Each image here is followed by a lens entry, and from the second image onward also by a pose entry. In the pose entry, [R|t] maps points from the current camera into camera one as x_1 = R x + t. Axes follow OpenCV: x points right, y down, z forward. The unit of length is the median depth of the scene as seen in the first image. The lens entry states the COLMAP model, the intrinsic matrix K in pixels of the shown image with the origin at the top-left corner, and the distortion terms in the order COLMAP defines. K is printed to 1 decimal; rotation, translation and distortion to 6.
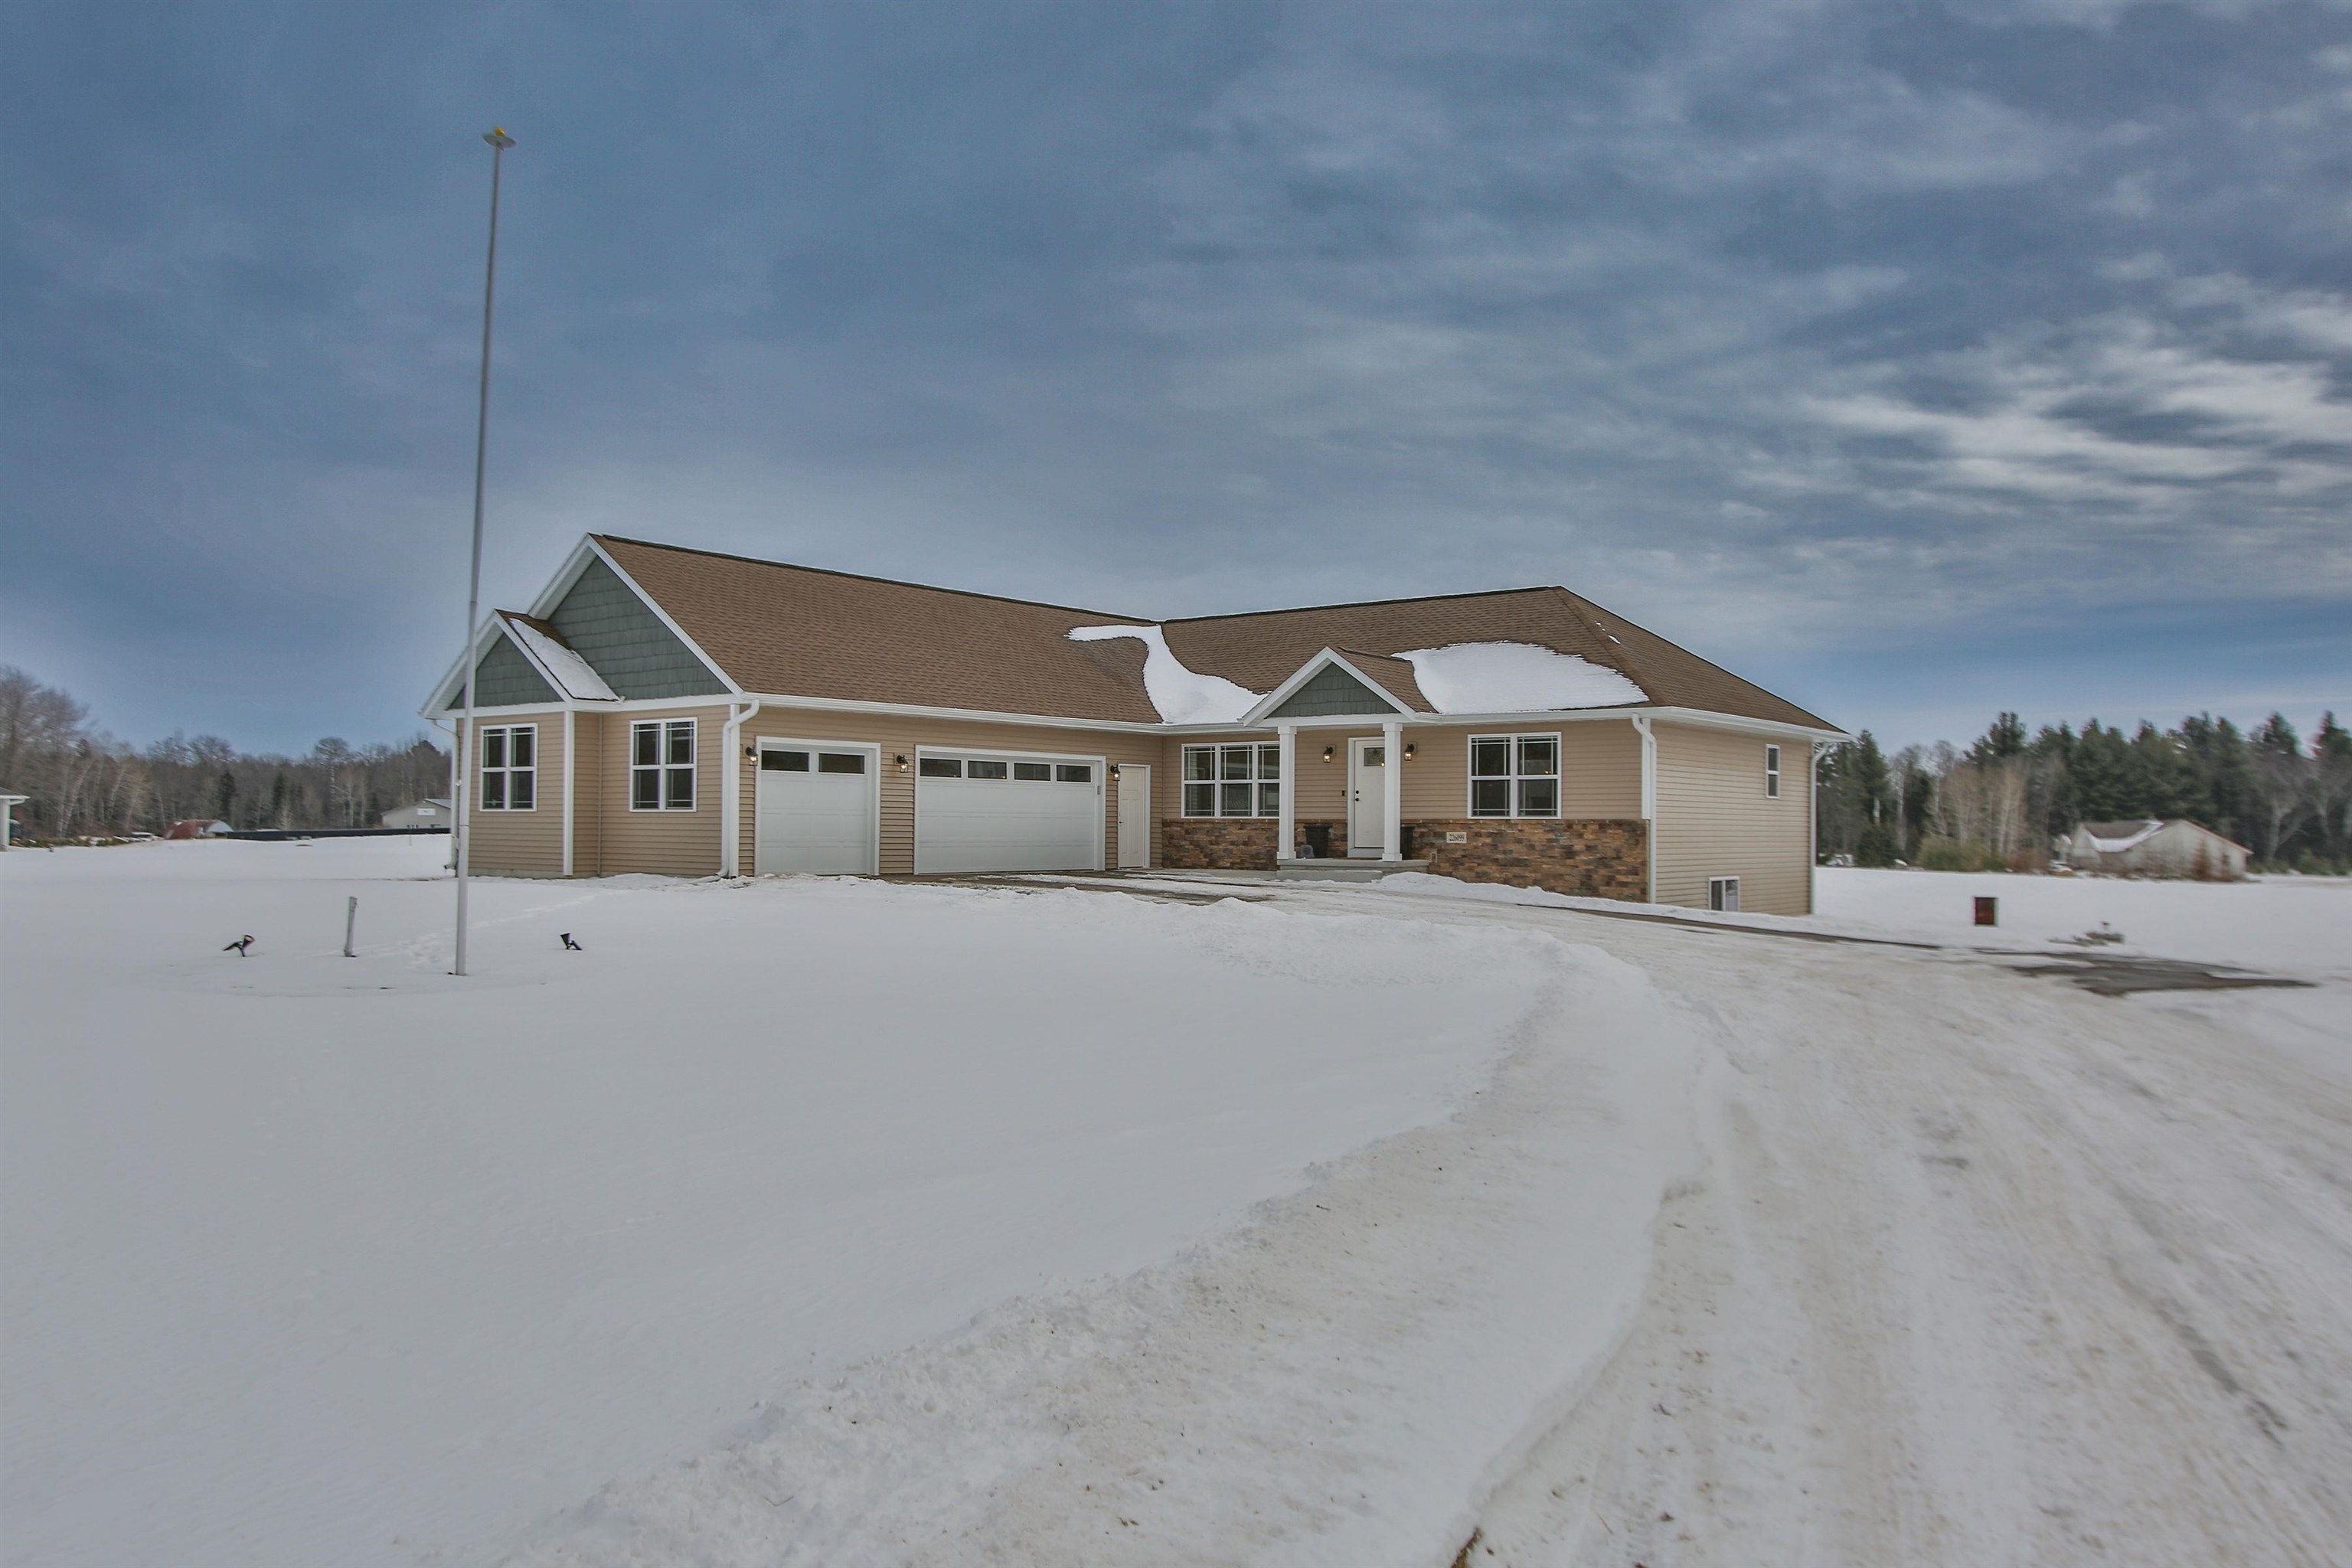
lens RADIAL K [[1709.4, 0, 1170.5], [0, 1709.4, 804.9], [0, 0, 1]] dist [-0.054878, 0.094431]
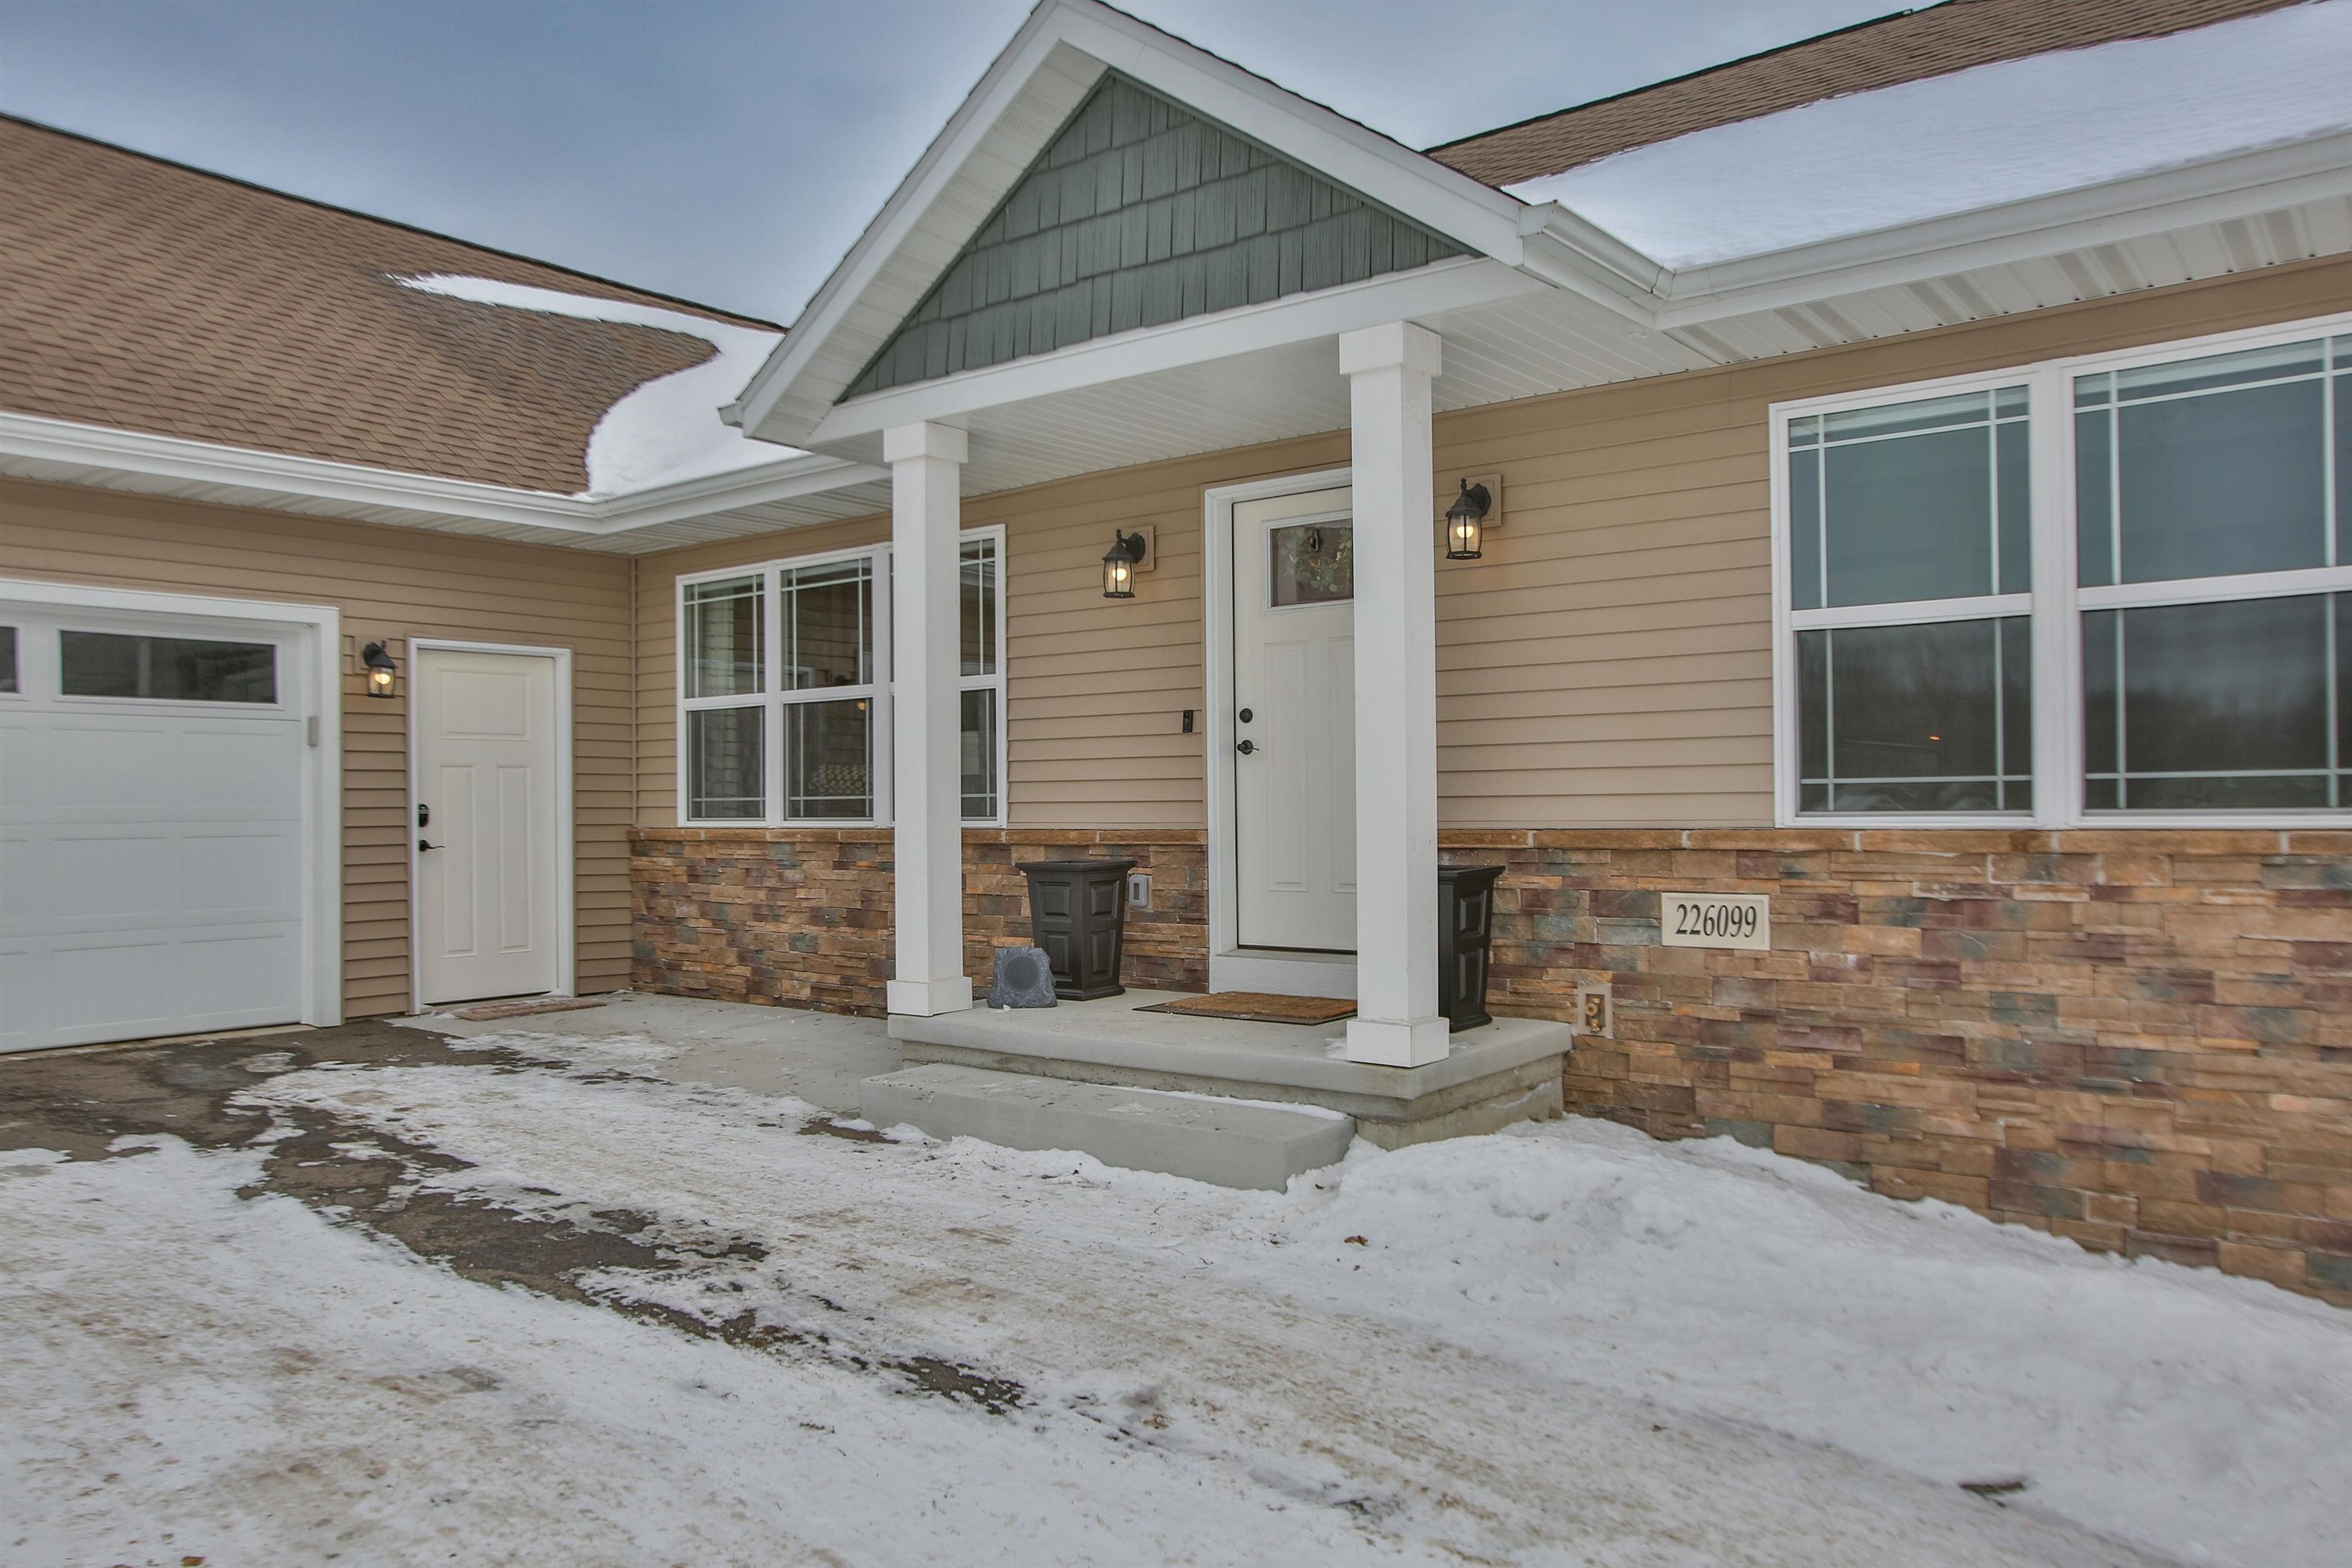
lens RADIAL K [[1655.9, 0, 1176.0], [0, 1655.9, 784.0], [0, 0, 1]] dist [-0.062083, 0.070794]
pose [[0.999873, -0.015920, 0.001129, 0.104398], [0.015920, 0.999873, 0.000041, 0.001999], [-0.001129, -0.000023, 0.999999, 0.808914]]
